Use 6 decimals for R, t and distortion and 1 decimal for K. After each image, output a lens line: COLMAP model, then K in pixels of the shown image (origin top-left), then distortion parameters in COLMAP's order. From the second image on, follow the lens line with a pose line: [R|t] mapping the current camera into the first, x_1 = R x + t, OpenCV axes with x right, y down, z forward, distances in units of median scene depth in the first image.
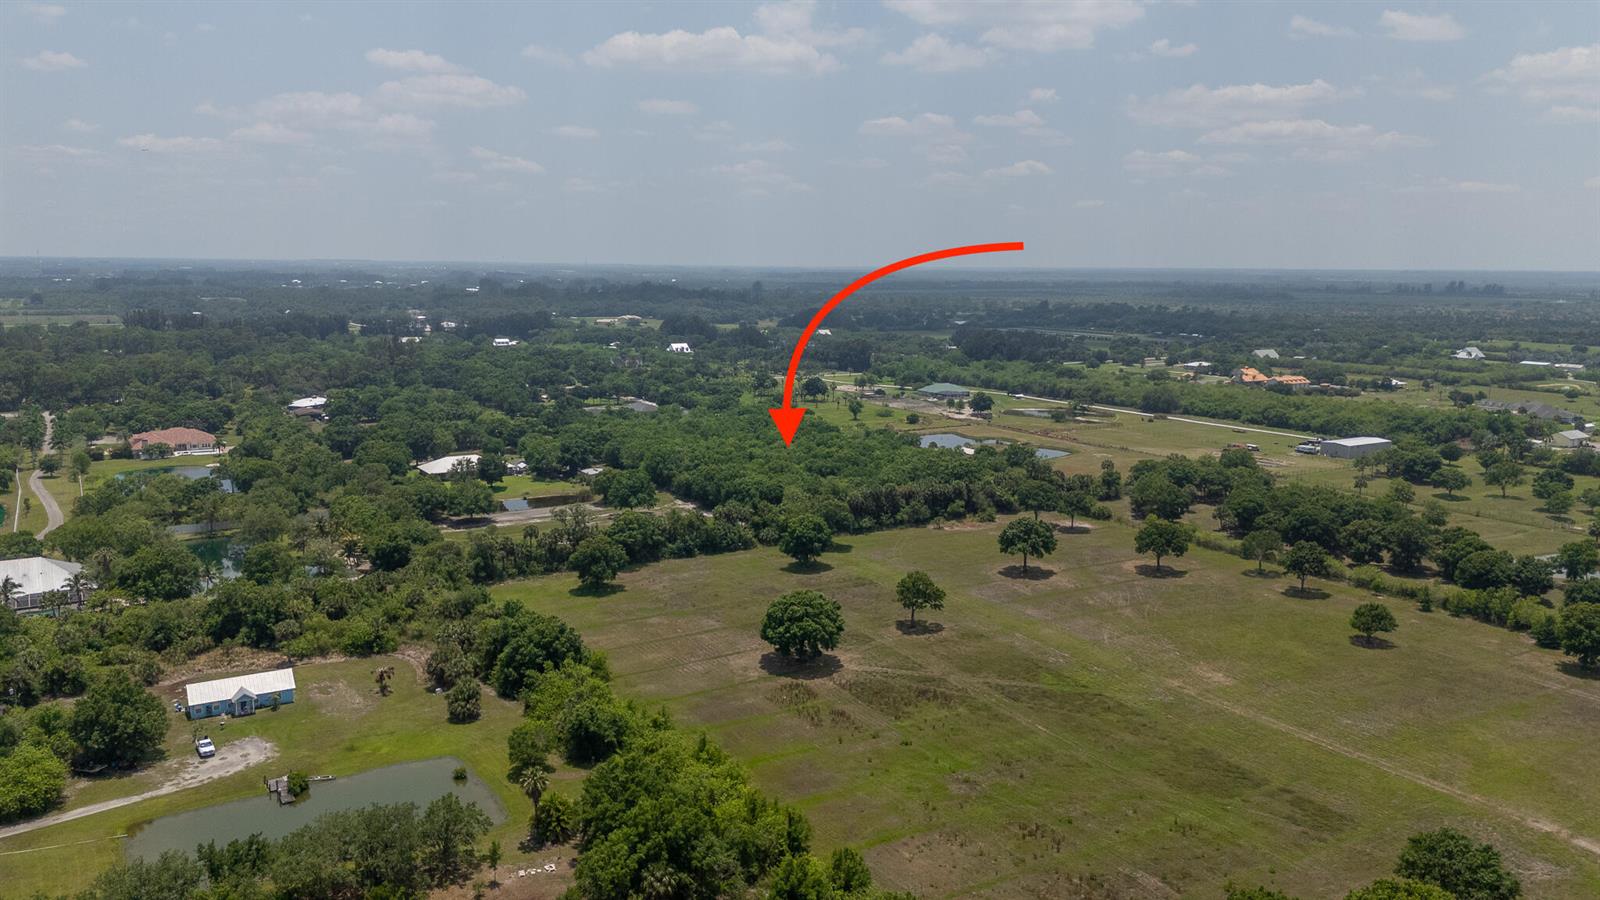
lens RADIAL K [[1176.7, 0, 800.0], [0, 1176.7, 450.0], [0, 0, 1]] dist [0.071261, -0.073212]
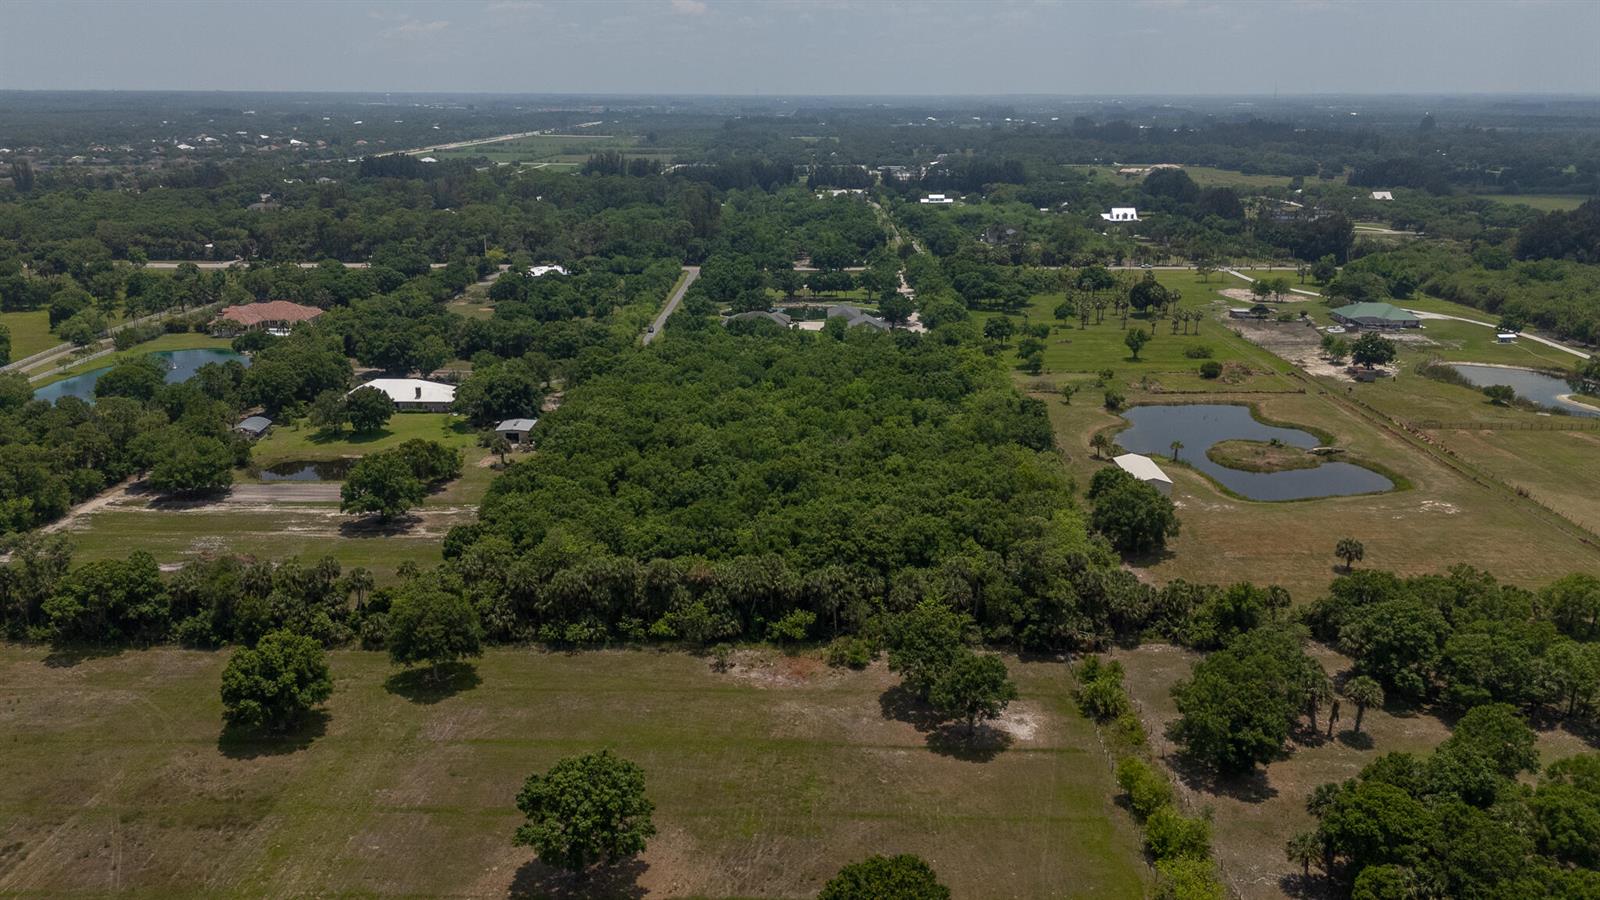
lens RADIAL K [[1176.7, 0, 800.0], [0, 1176.7, 450.0], [0, 0, 1]] dist [0.071261, -0.073212]
pose [[0.846181, 0.149930, -0.511369, 0.393492], [-0.079904, 0.984454, 0.156415, -0.108360], [0.526871, -0.091495, 0.845007, 0.593601]]
